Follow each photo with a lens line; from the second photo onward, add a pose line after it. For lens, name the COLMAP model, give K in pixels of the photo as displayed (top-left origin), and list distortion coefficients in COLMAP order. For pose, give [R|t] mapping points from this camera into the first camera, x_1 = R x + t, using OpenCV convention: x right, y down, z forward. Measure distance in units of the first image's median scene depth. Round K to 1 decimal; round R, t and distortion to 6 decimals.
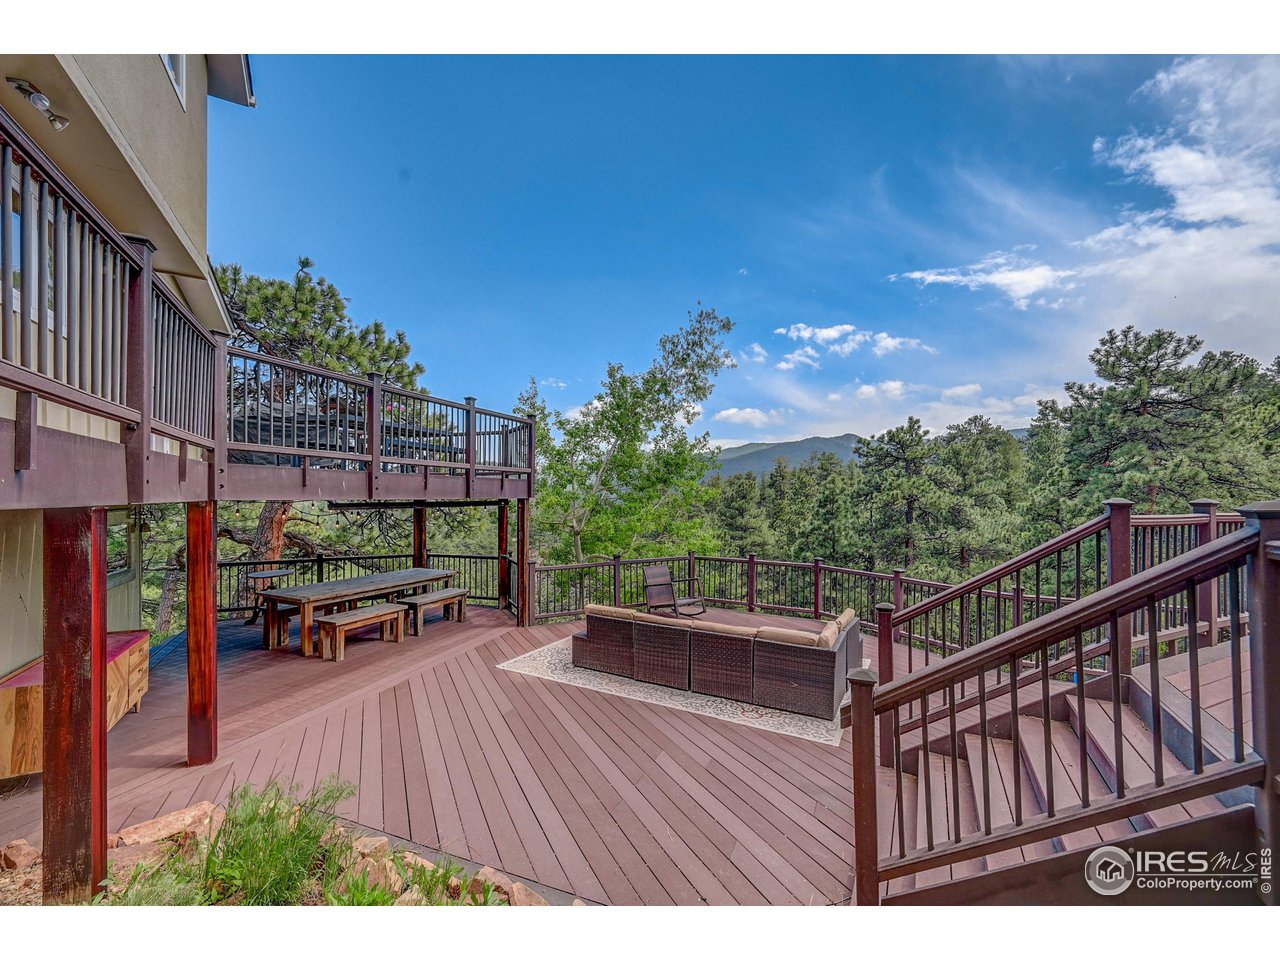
lens RADIAL K [[524.7, 0, 640.0], [0, 524.7, 480.0], [0, 0, 1]] dist [0.001731, 0.000615]
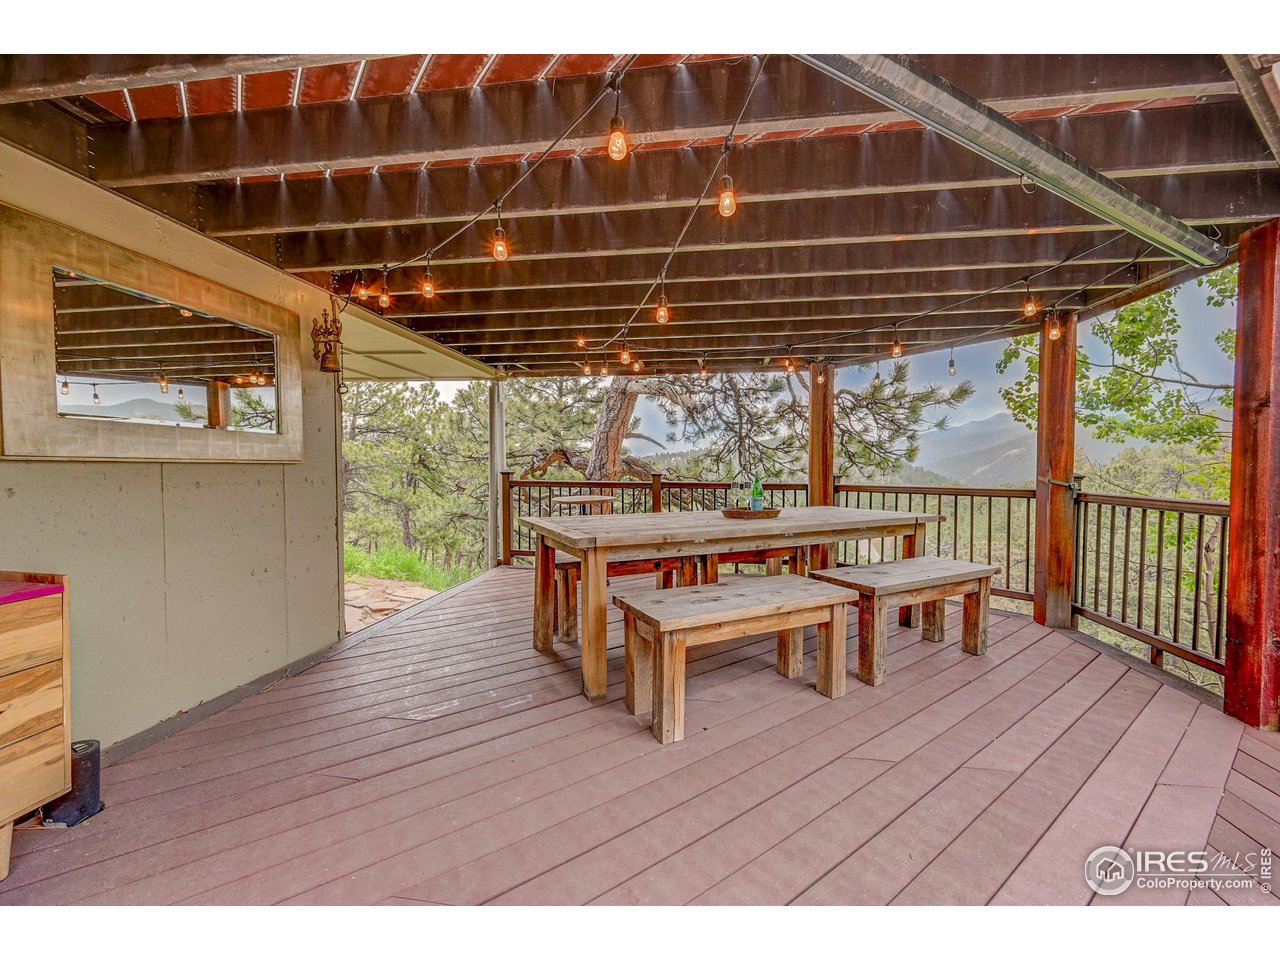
lens RADIAL K [[524.7, 0, 640.0], [0, 524.7, 480.0], [0, 0, 1]] dist [0.001731, 0.000615]
pose [[0.810667, 0.023238, -0.585046, -0.367120], [0.005312, 0.998879, 0.047037, 0.155806], [0.585483, -0.041239, 0.809635, 0.668386]]
